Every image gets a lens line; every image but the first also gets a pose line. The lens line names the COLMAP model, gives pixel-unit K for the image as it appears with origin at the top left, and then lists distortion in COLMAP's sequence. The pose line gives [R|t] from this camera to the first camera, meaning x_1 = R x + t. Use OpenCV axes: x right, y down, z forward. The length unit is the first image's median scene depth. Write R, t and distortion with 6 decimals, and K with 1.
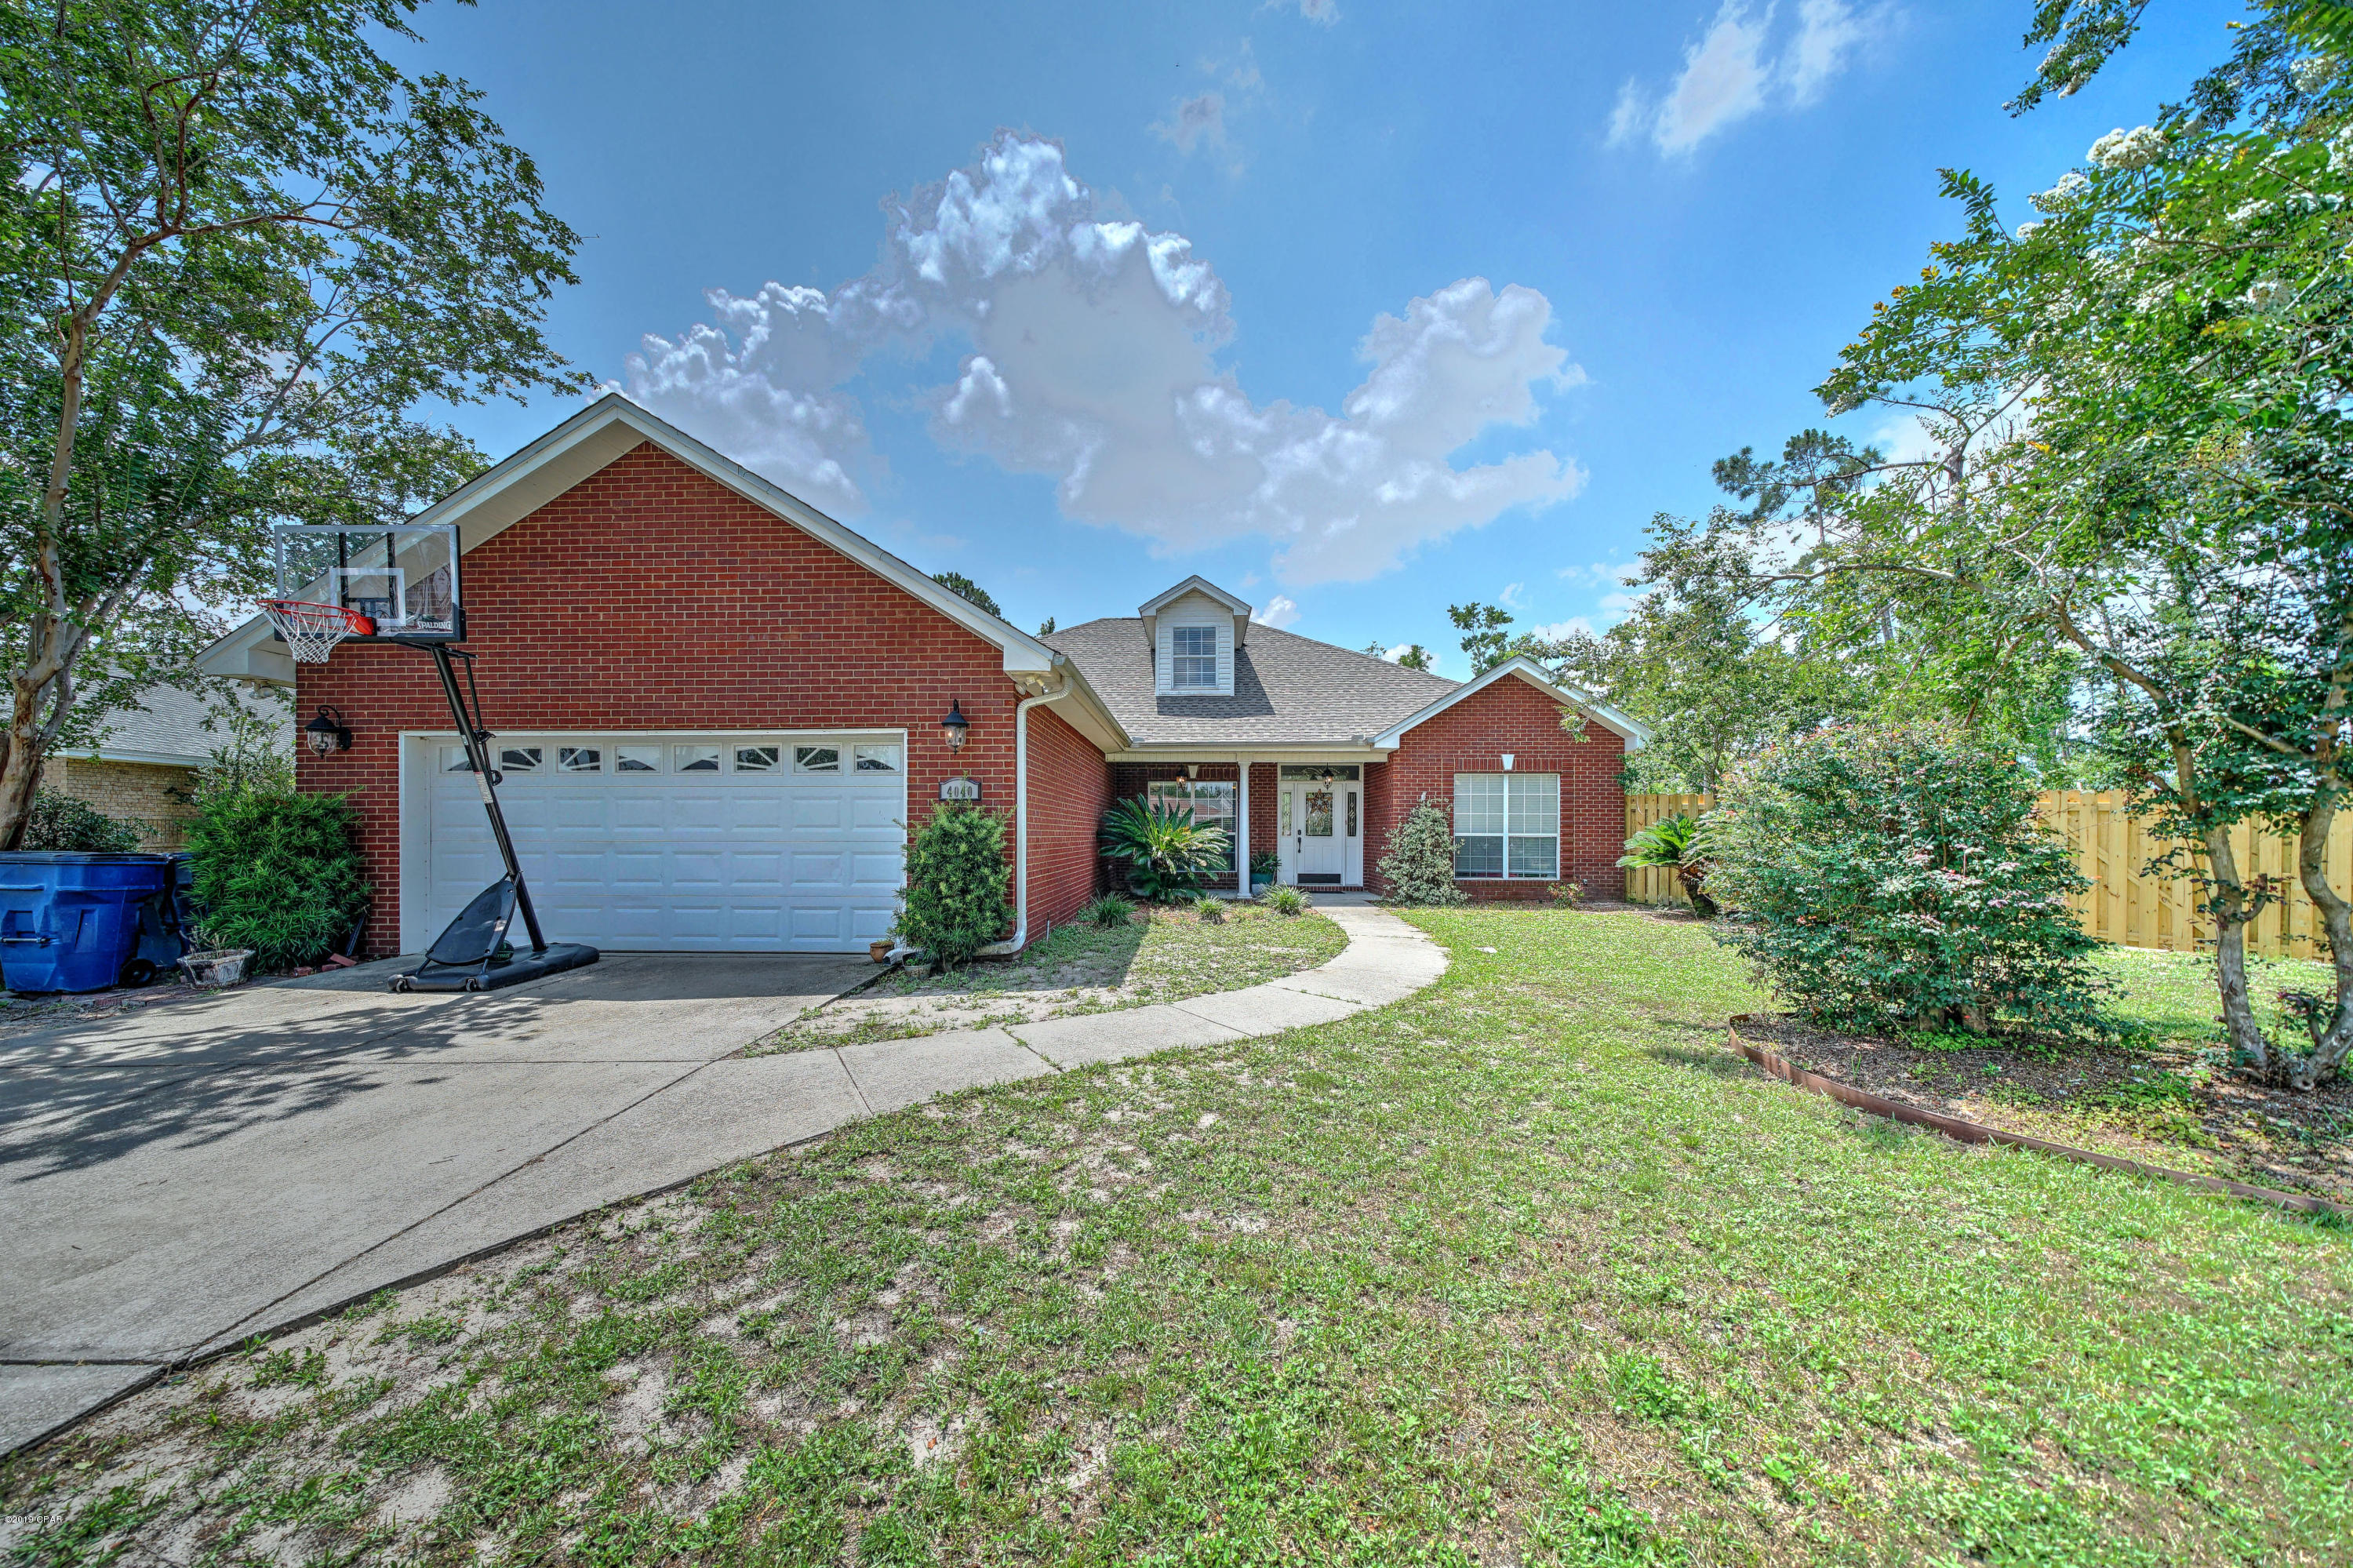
lens RADIAL K [[804.5, 0, 1197.9], [0, 804.5, 836.5], [0, 0, 1]] dist [0.001792, -0.000323]
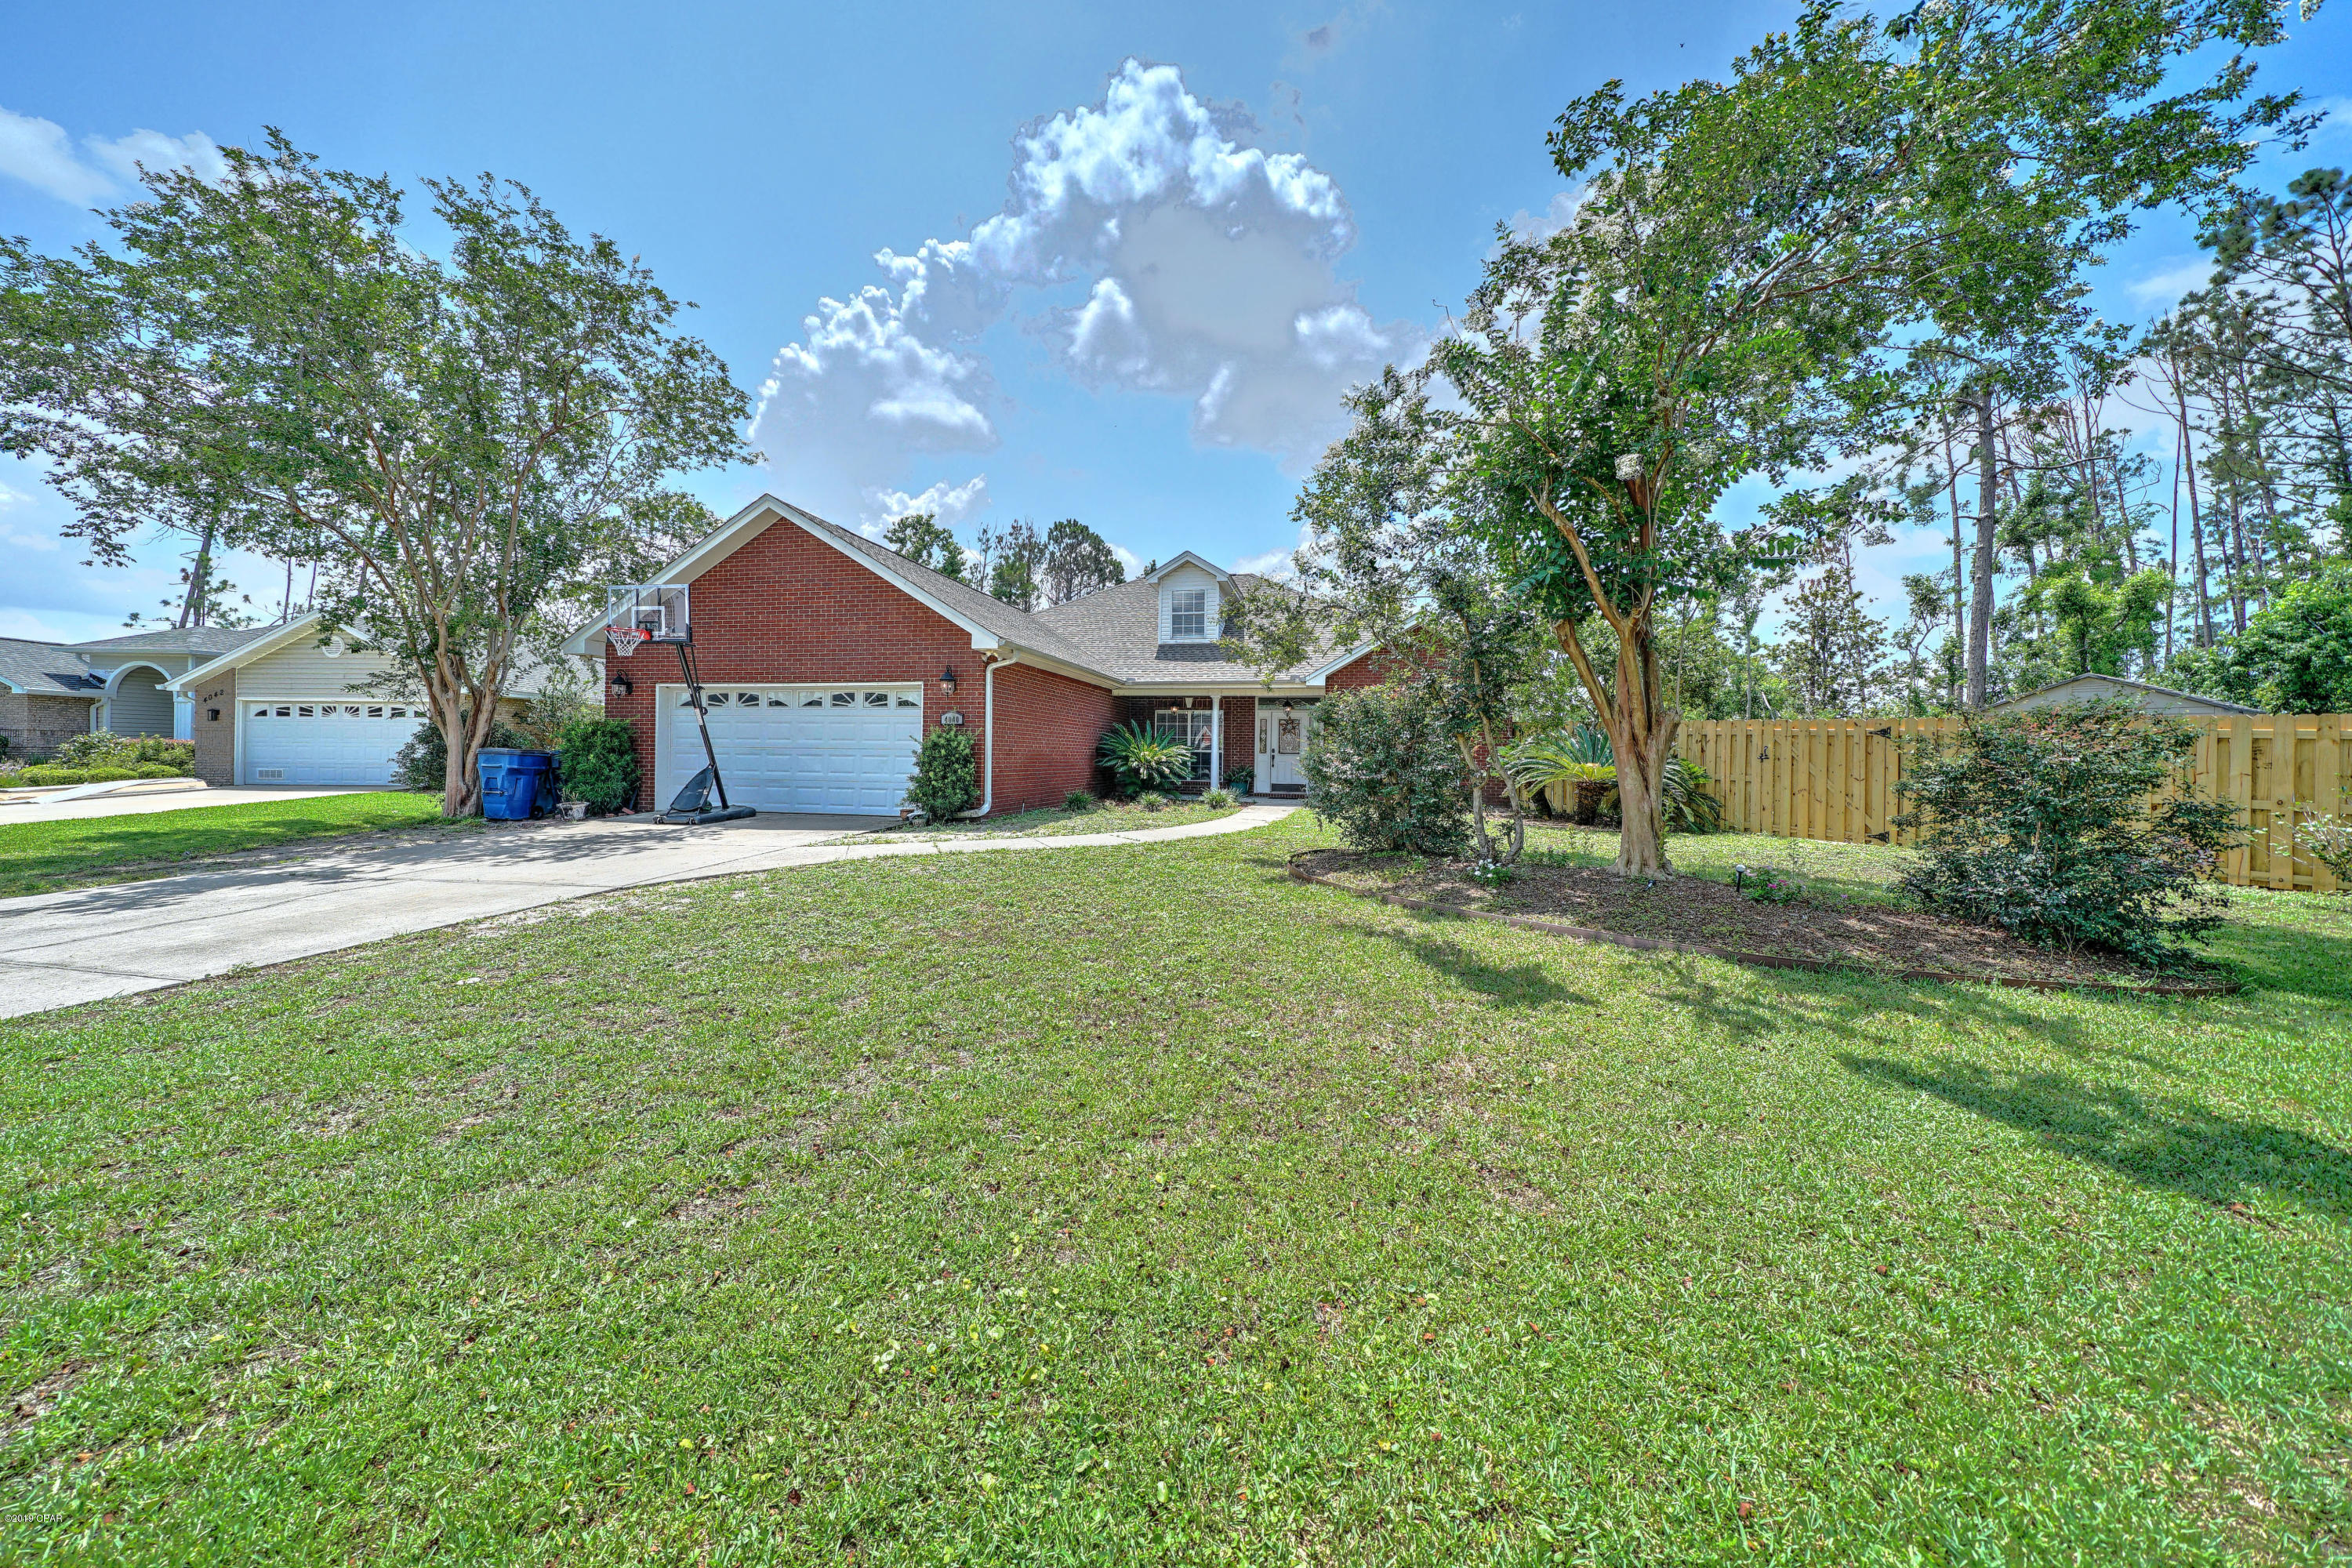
lens RADIAL K [[804.1, 0, 1200.3], [0, 804.1, 758.9], [0, 0, 1]] dist [0.001792, -0.000323]
pose [[0.987725, 0.013288, -0.155634, 0.260939], [-0.013315, 0.999911, 0.000865, 0.009469], [0.155632, 0.001218, 0.987814, -0.313053]]
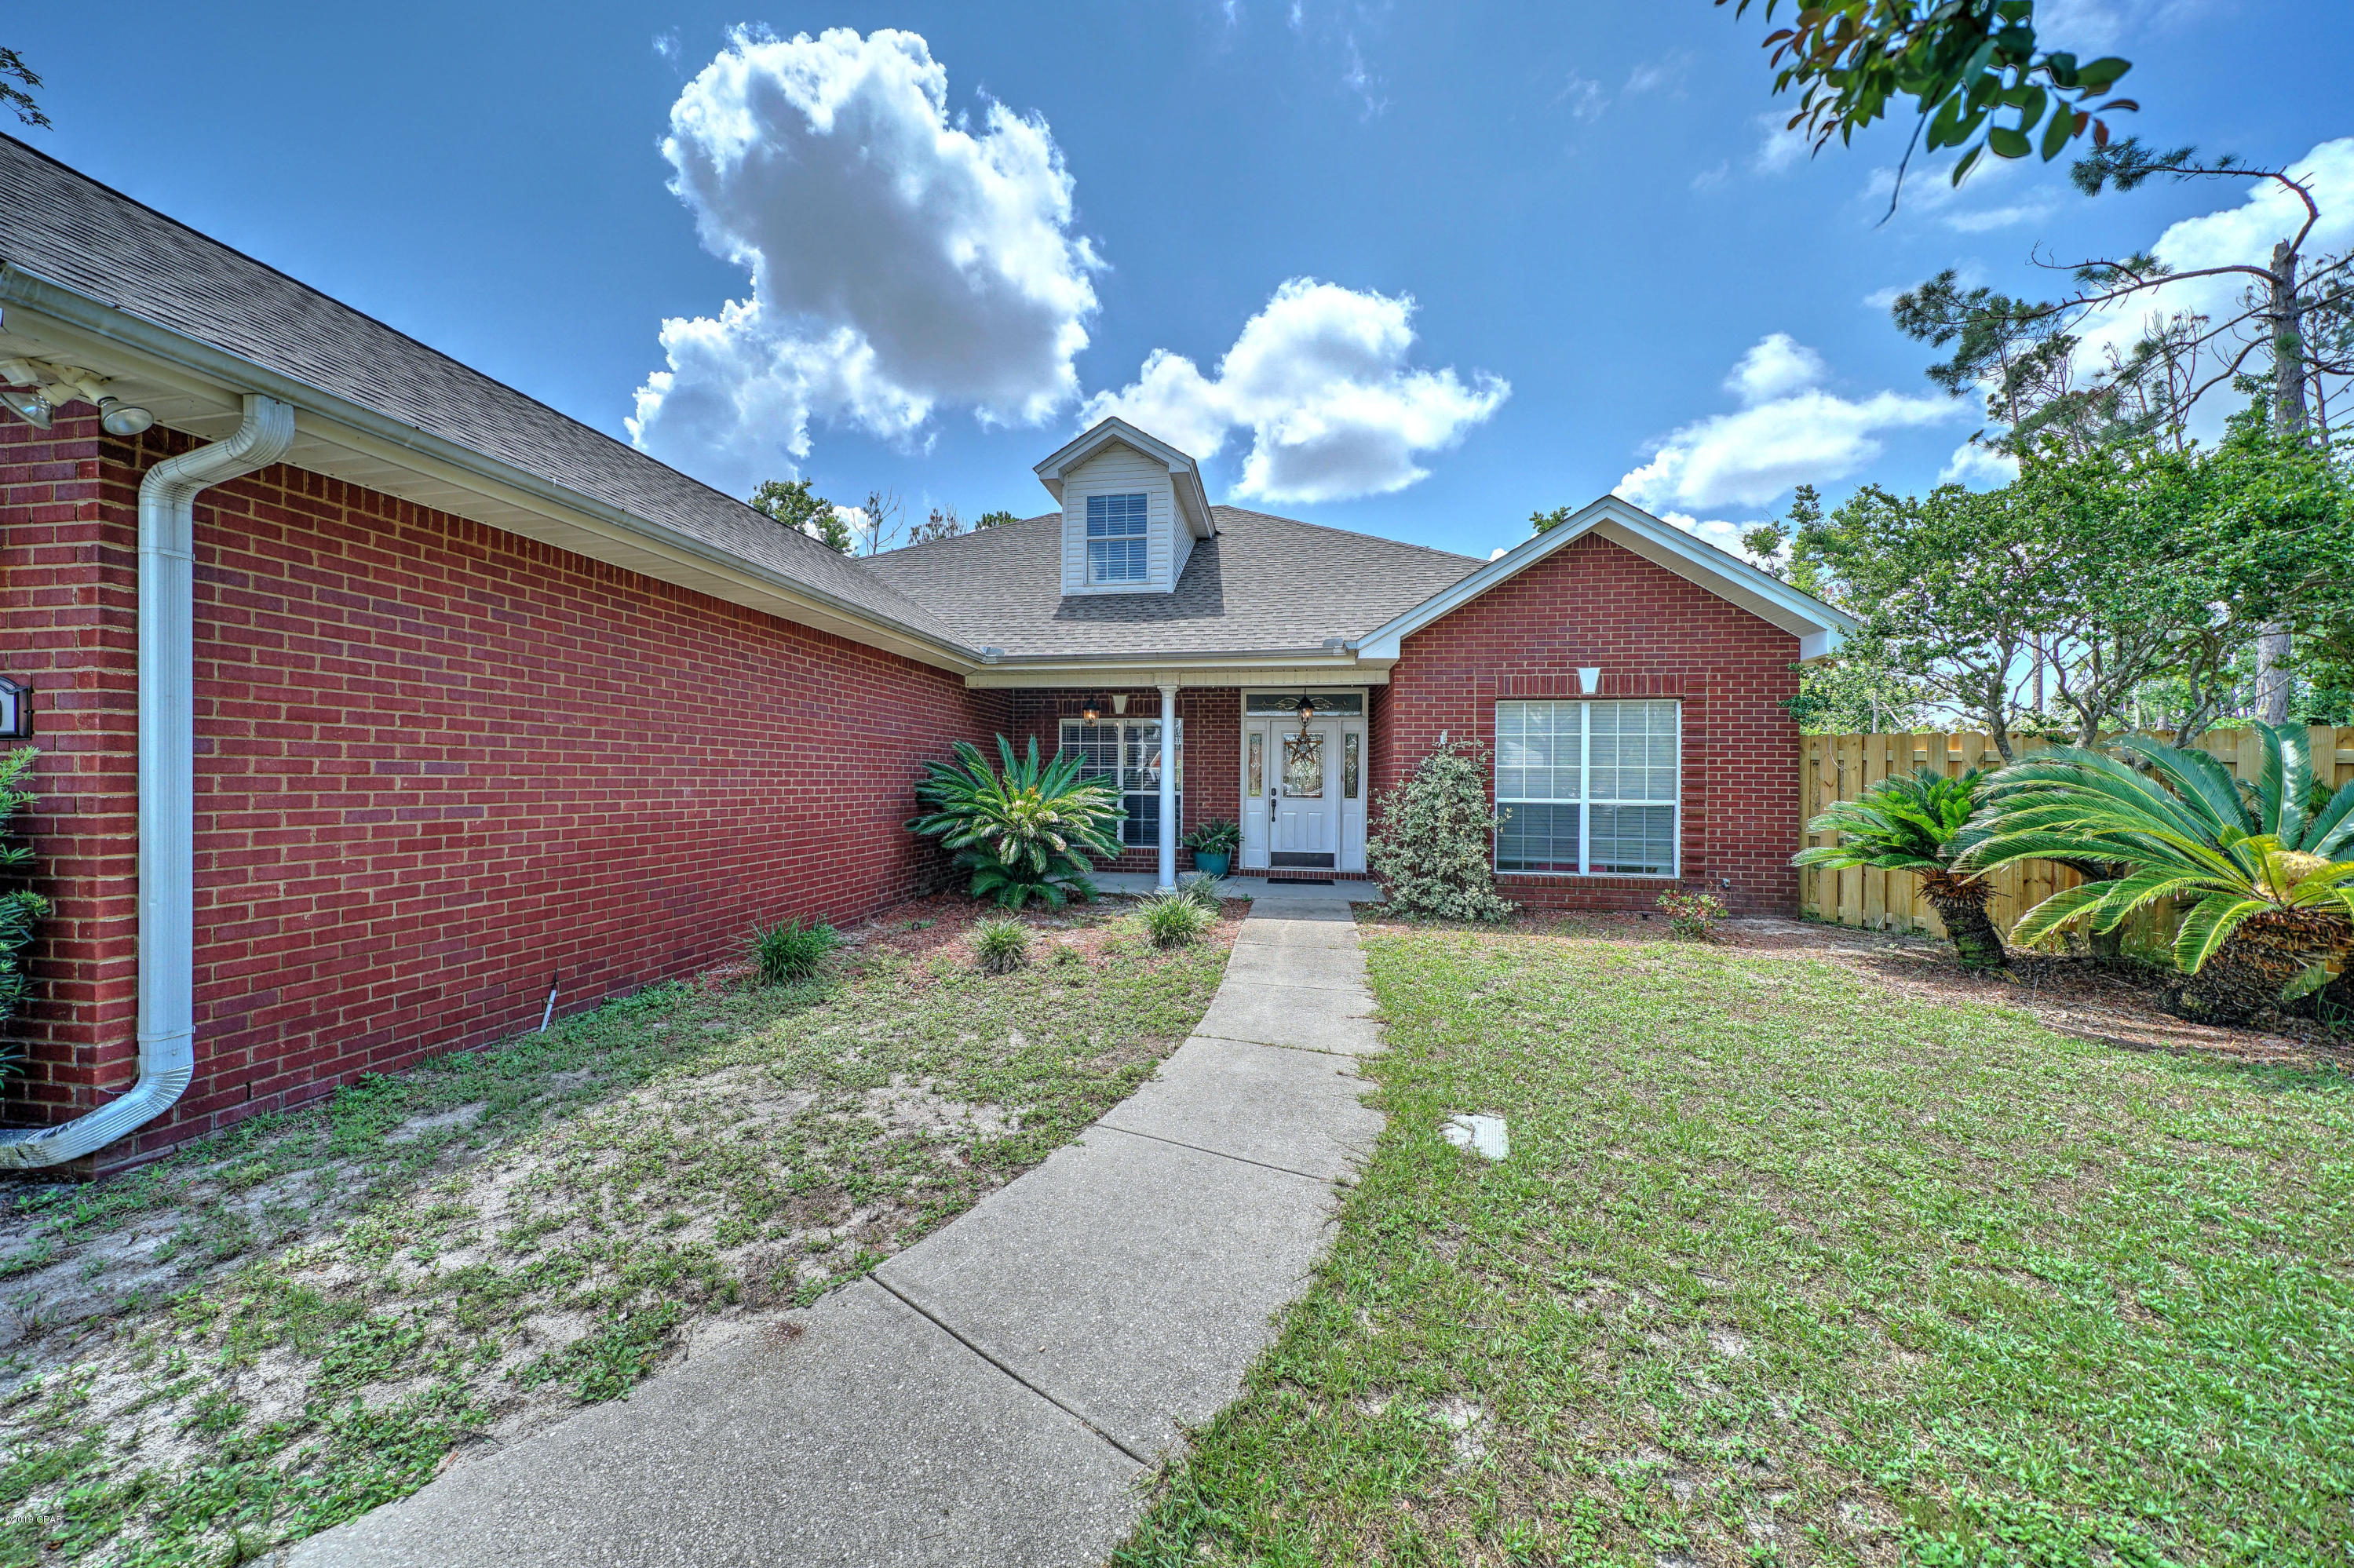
lens RADIAL K [[804.7, 0, 1184.5], [0, 804.7, 779.2], [0, 0, 1]] dist [0.001792, -0.000323]
pose [[0.992538, 0.006322, -0.121770, 0.167808], [-0.007130, 0.999955, -0.006199, -0.013673], [0.121725, 0.007021, 0.992539, 0.385977]]
